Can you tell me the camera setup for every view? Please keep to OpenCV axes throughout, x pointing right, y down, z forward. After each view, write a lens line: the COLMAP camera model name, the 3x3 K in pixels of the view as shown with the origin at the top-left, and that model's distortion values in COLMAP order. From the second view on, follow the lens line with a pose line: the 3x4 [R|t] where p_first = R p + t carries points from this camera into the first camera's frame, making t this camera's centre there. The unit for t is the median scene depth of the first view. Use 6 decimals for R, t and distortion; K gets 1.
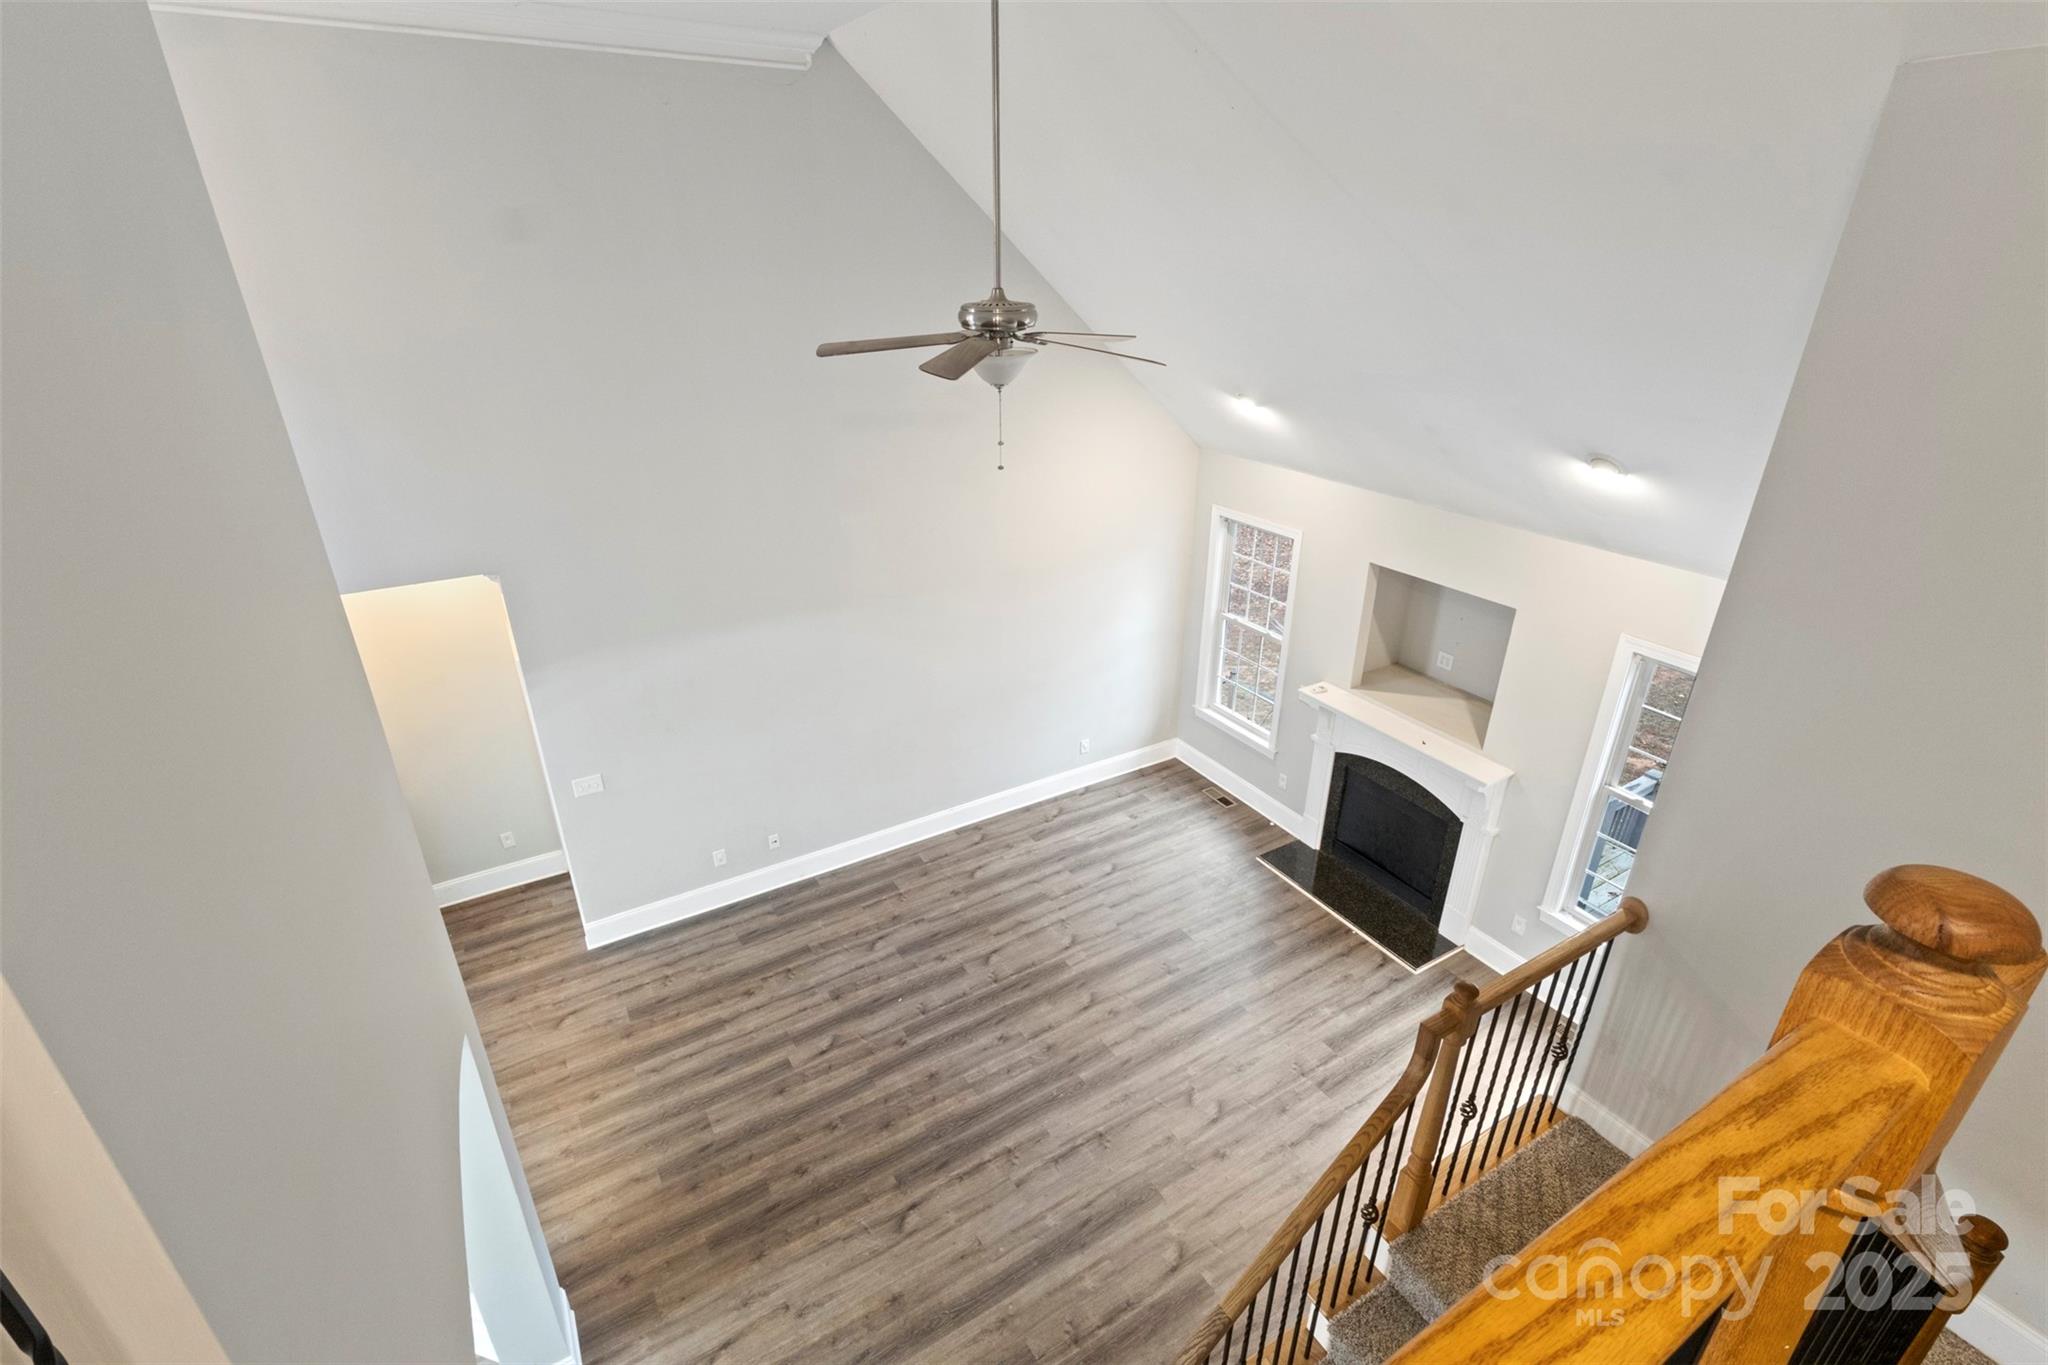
lens RADIAL K [[953.8, 0, 1018.4], [0, 953.8, 673.4], [0, 0, 1]] dist [0.003218, 0.000818]
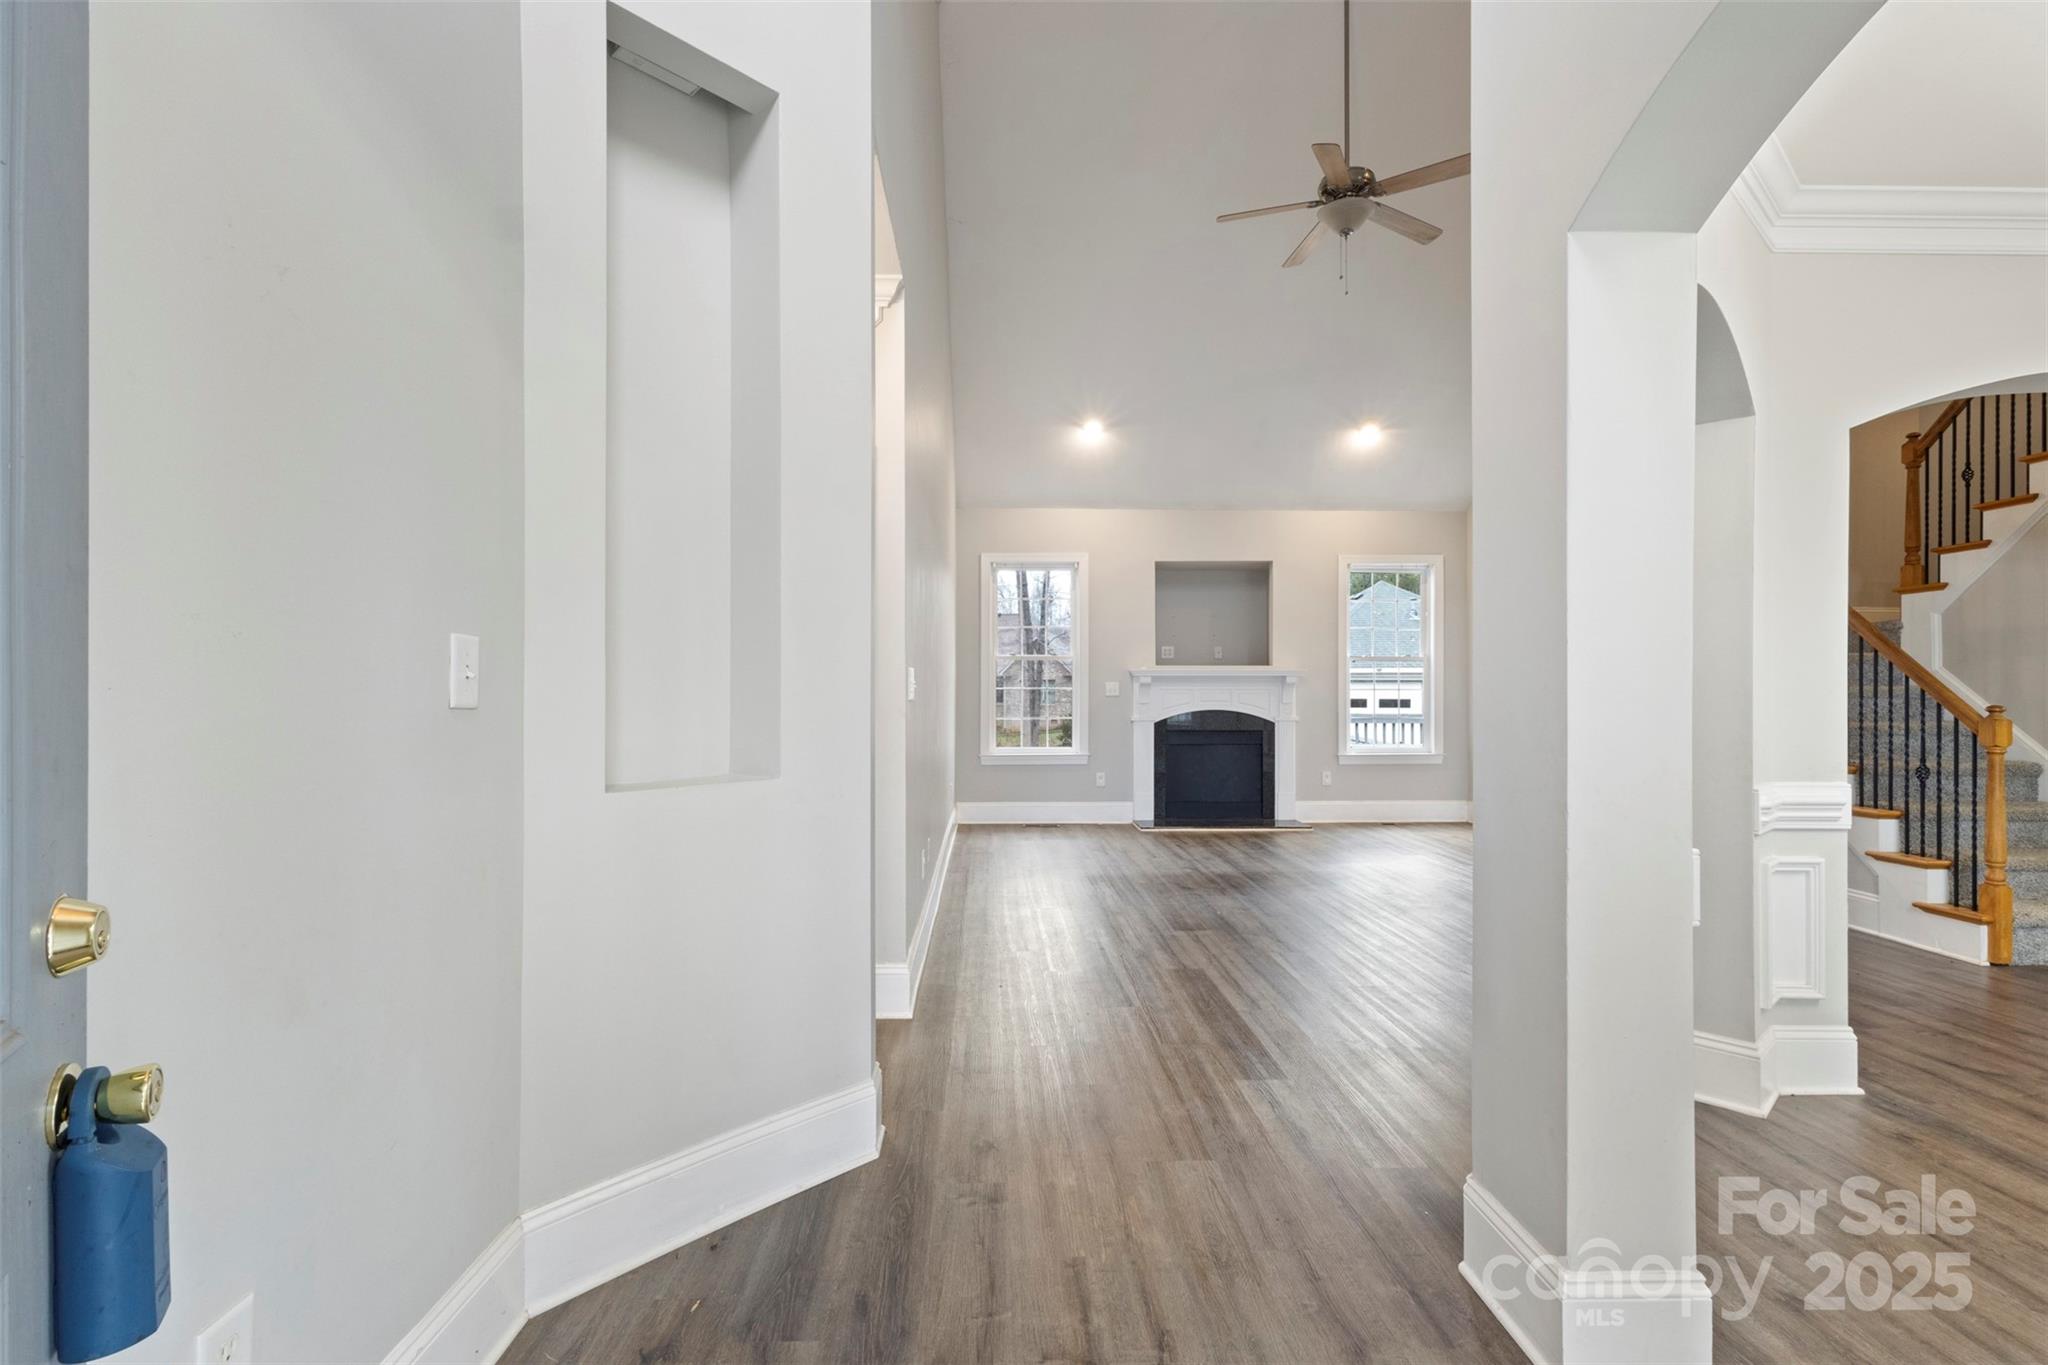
lens RADIAL K [[953.8, 0, 1025.0], [0, 953.8, 688.8], [0, 0, 1]] dist [0.003218, 0.000818]
pose [[0.480794, 0.008533, 0.876792, -0.882932], [0.365605, 0.906931, -0.209308, 0.258359], [-0.796975, 0.421194, 0.432927, 0.641821]]
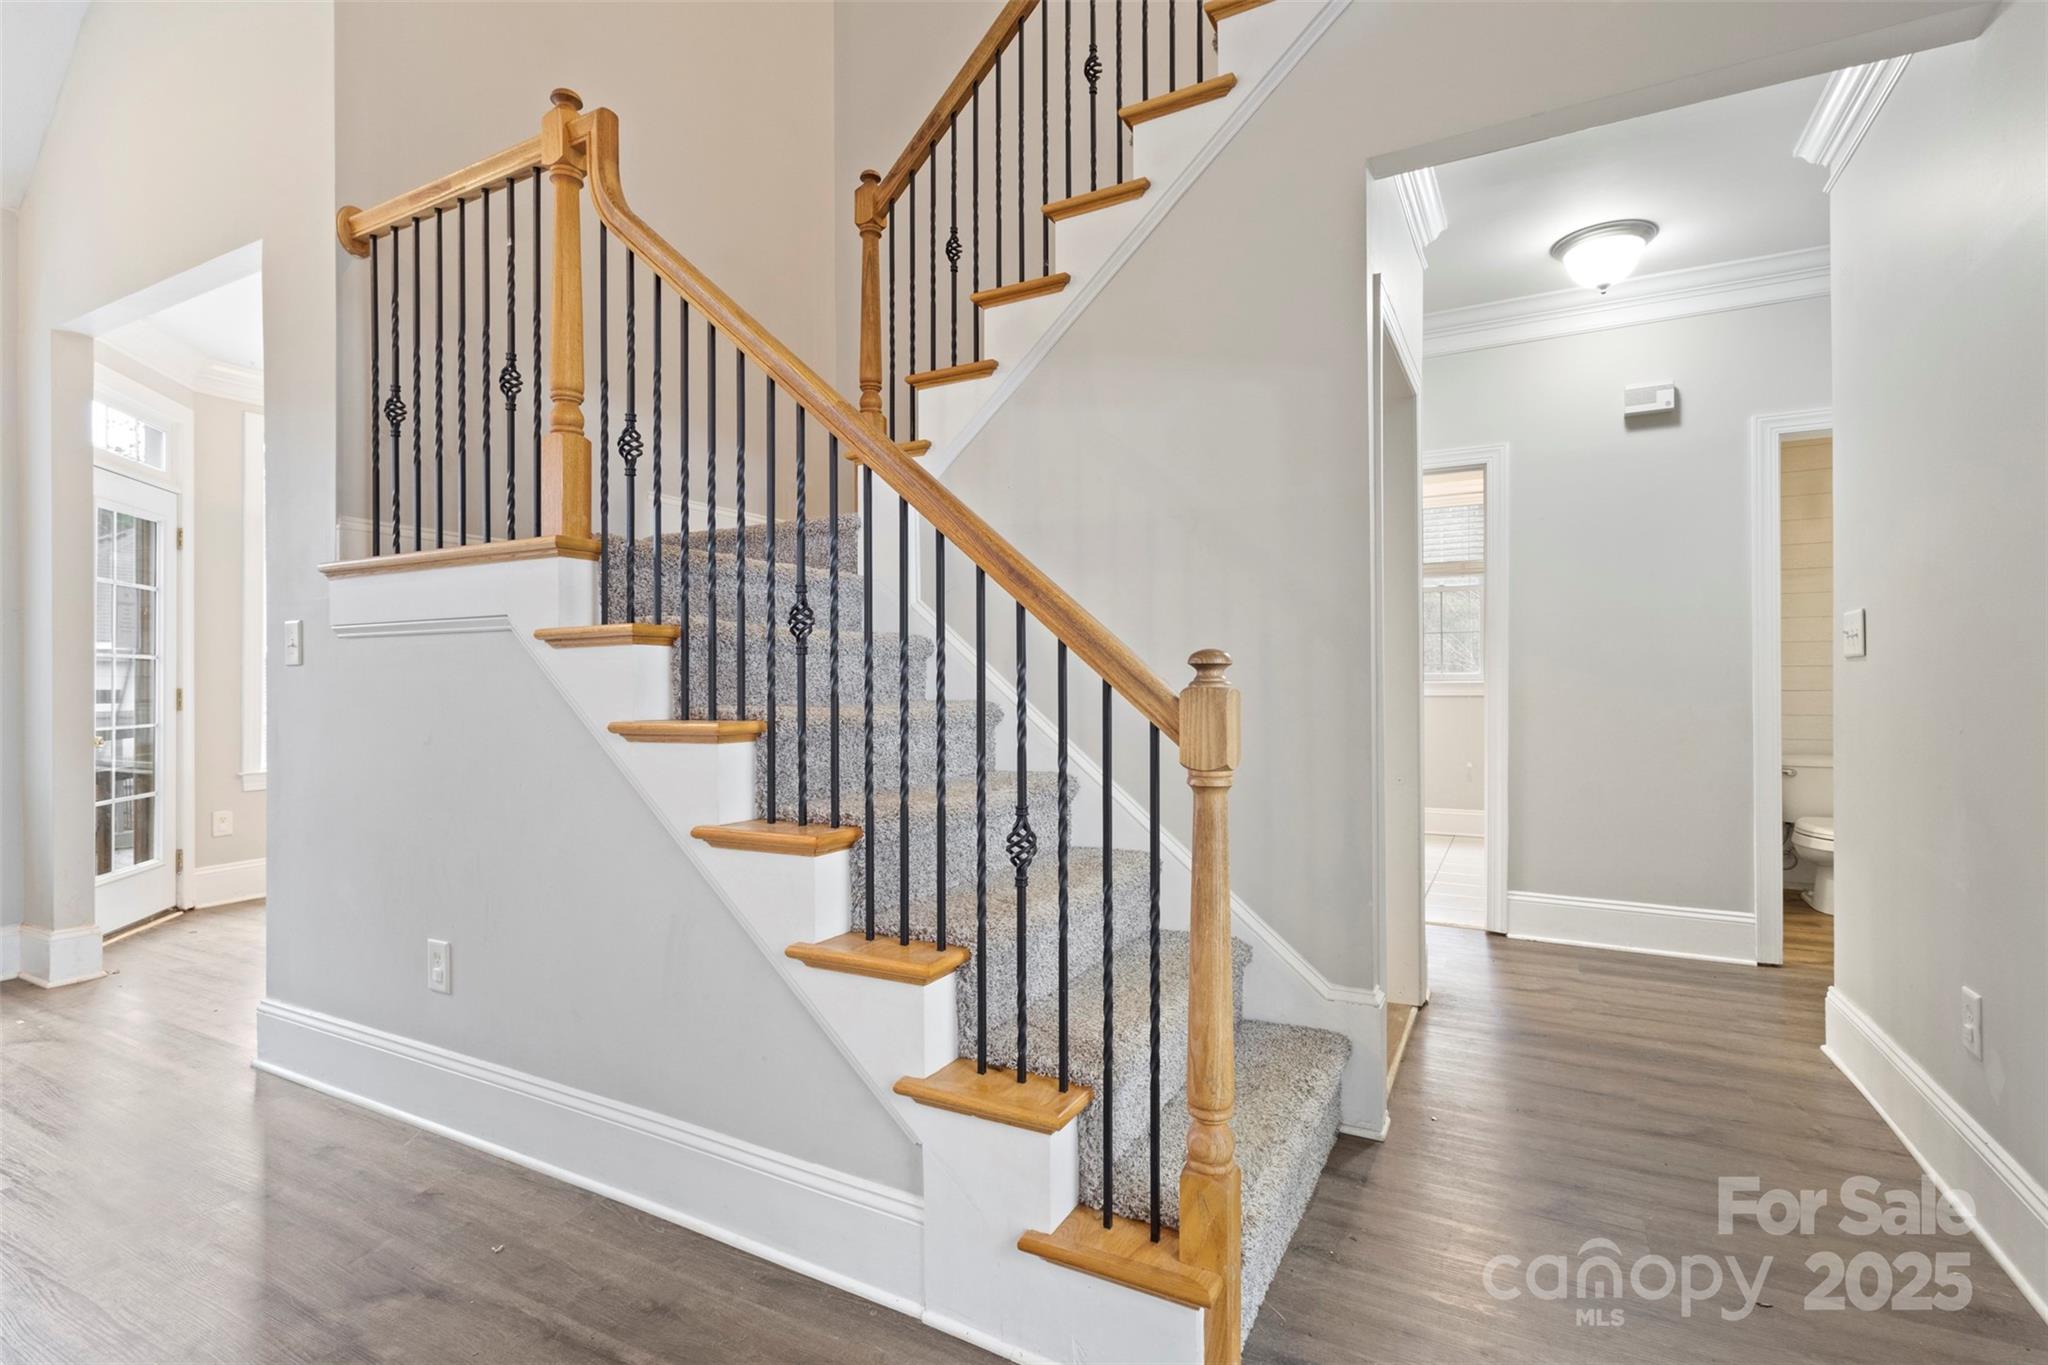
lens RADIAL K [[953.8, 0, 1010.6], [0, 953.8, 685.5], [0, 0, 1]] dist [0.003218, 0.000818]
pose [[-0.503792, 0.002878, 0.863820, -0.169521], [0.369094, 0.904832, 0.212247, 0.315768], [-0.781001, 0.425759, -0.456909, 0.545837]]
